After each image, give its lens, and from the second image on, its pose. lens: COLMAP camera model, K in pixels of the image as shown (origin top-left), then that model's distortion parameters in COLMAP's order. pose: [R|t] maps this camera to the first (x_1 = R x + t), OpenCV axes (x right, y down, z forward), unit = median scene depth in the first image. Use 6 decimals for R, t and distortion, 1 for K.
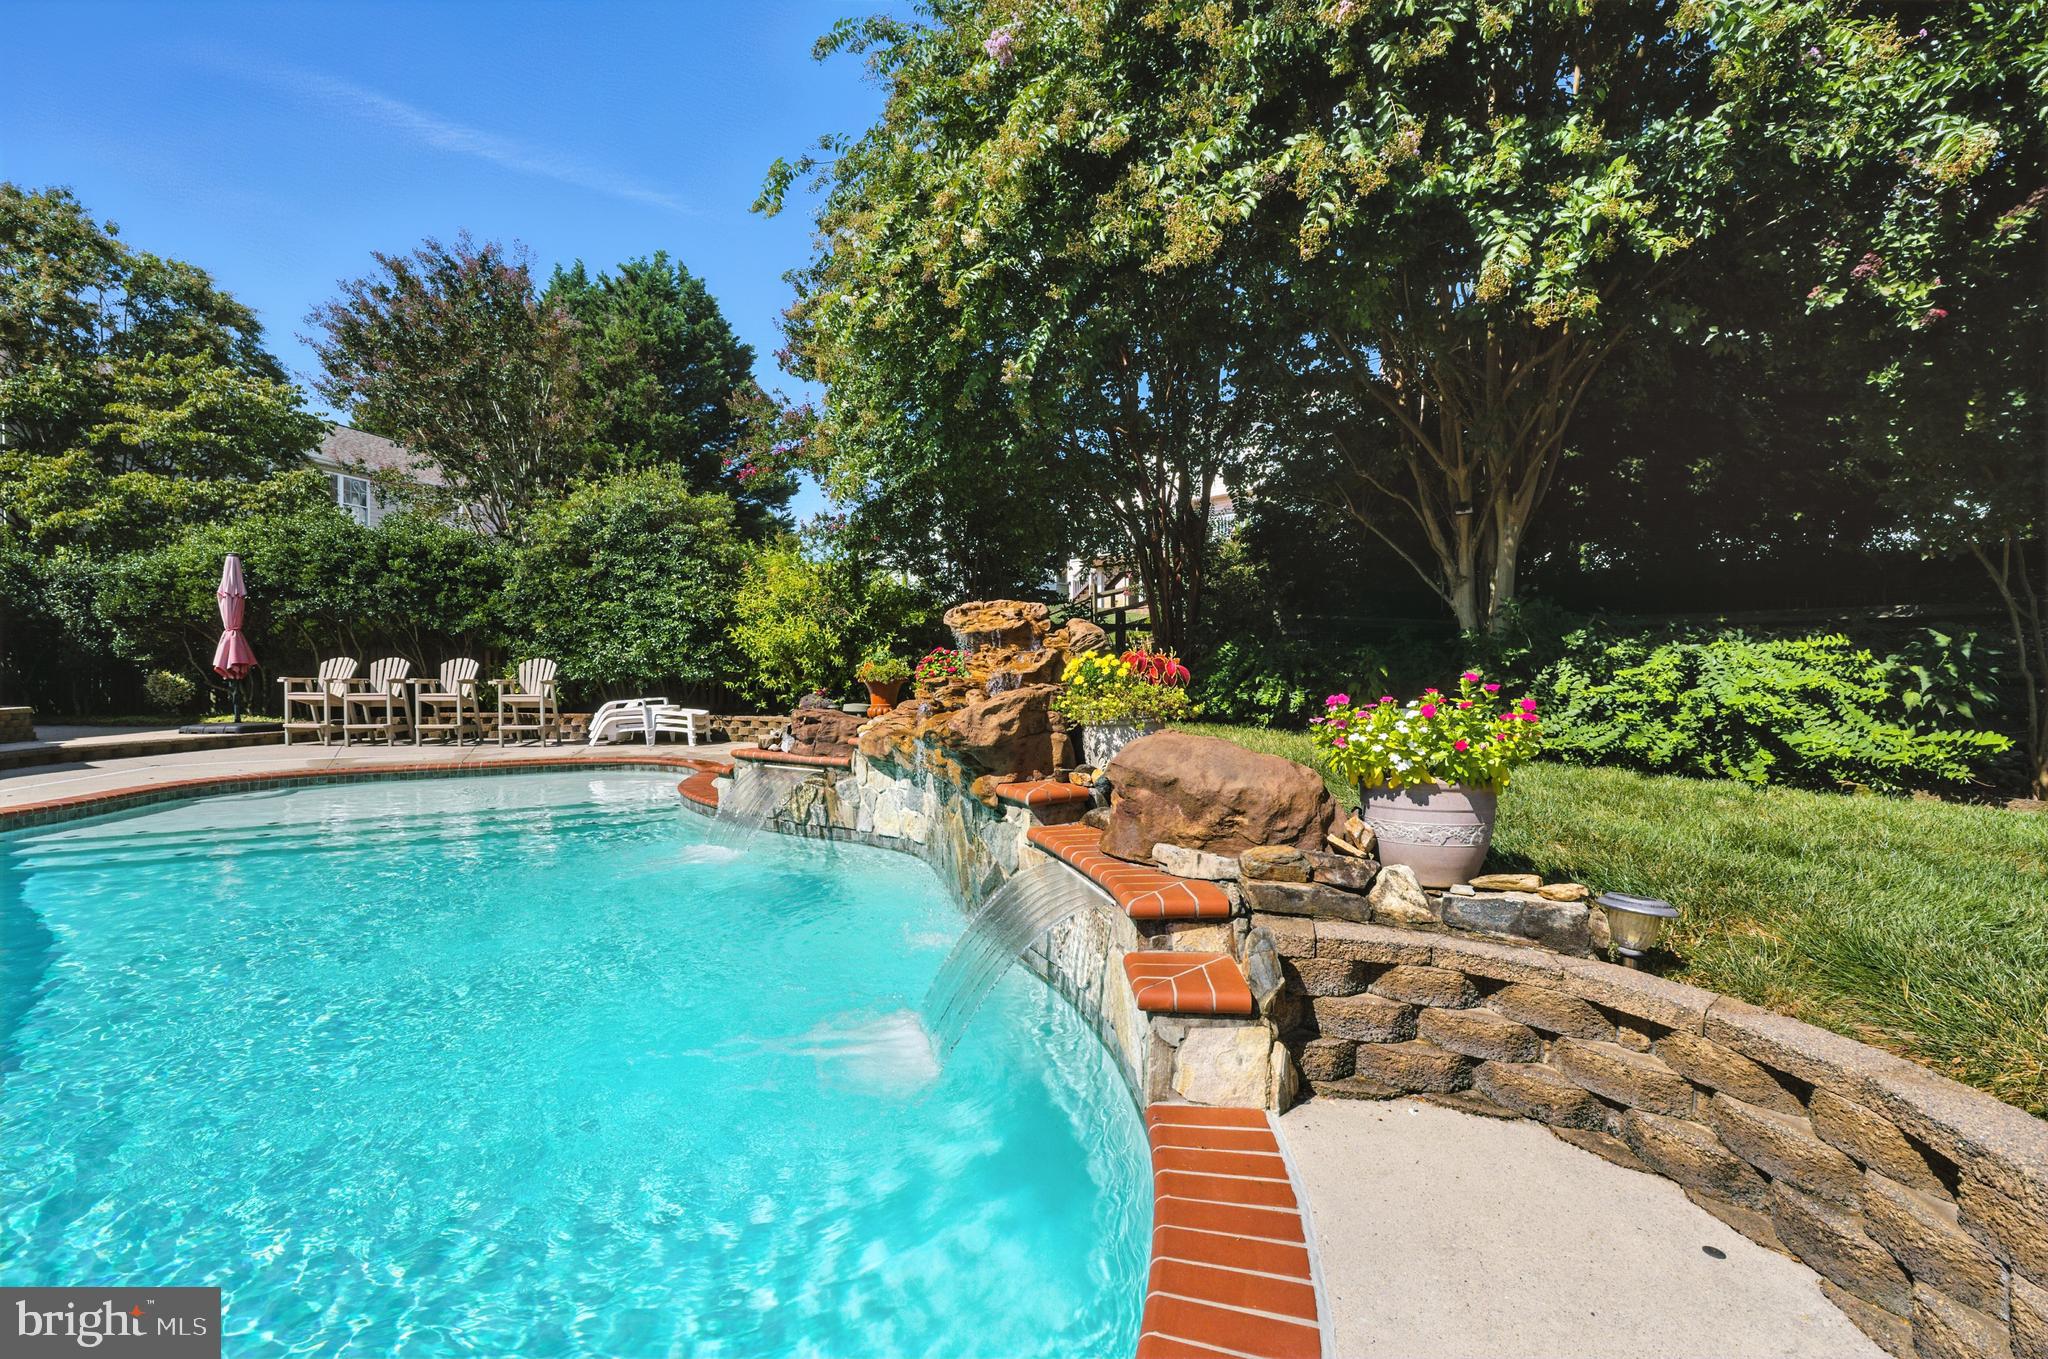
lens RADIAL K [[878.1, 0, 1010.4], [0, 878.1, 682.6], [0, 0, 1]] dist [-0.009240, -0.000849]
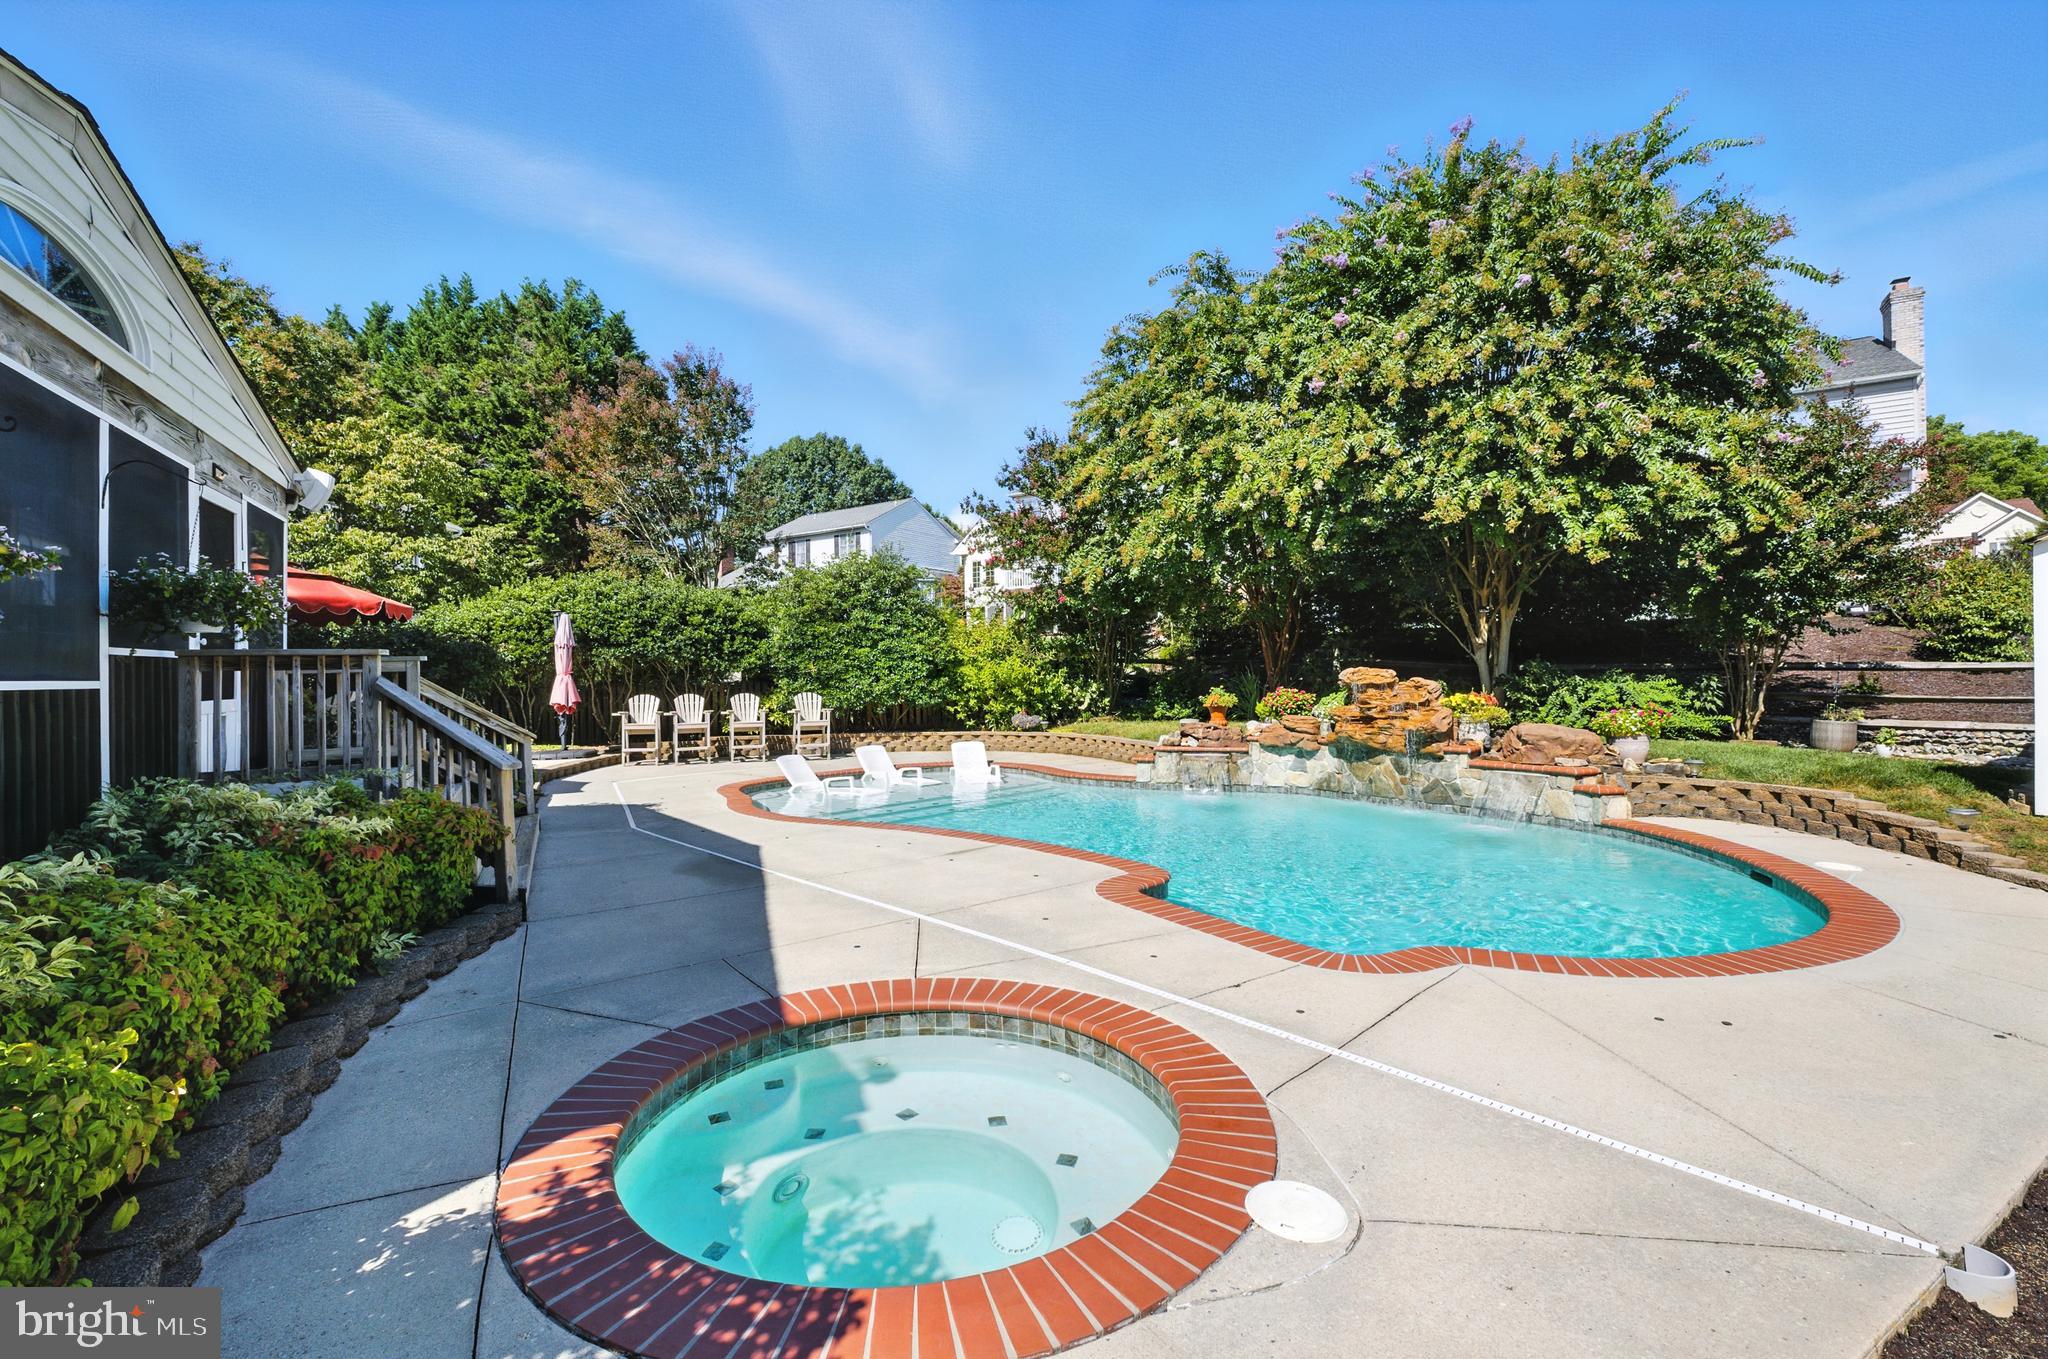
lens RADIAL K [[878.1, 0, 1035.4], [0, 878.1, 676.4], [0, 0, 1]] dist [-0.009240, -0.000849]
pose [[0.961497, -0.014547, 0.274429, -0.588047], [0.020340, 0.999626, -0.018277, -0.020881], [-0.274061, 0.023155, 0.961434, -0.359111]]
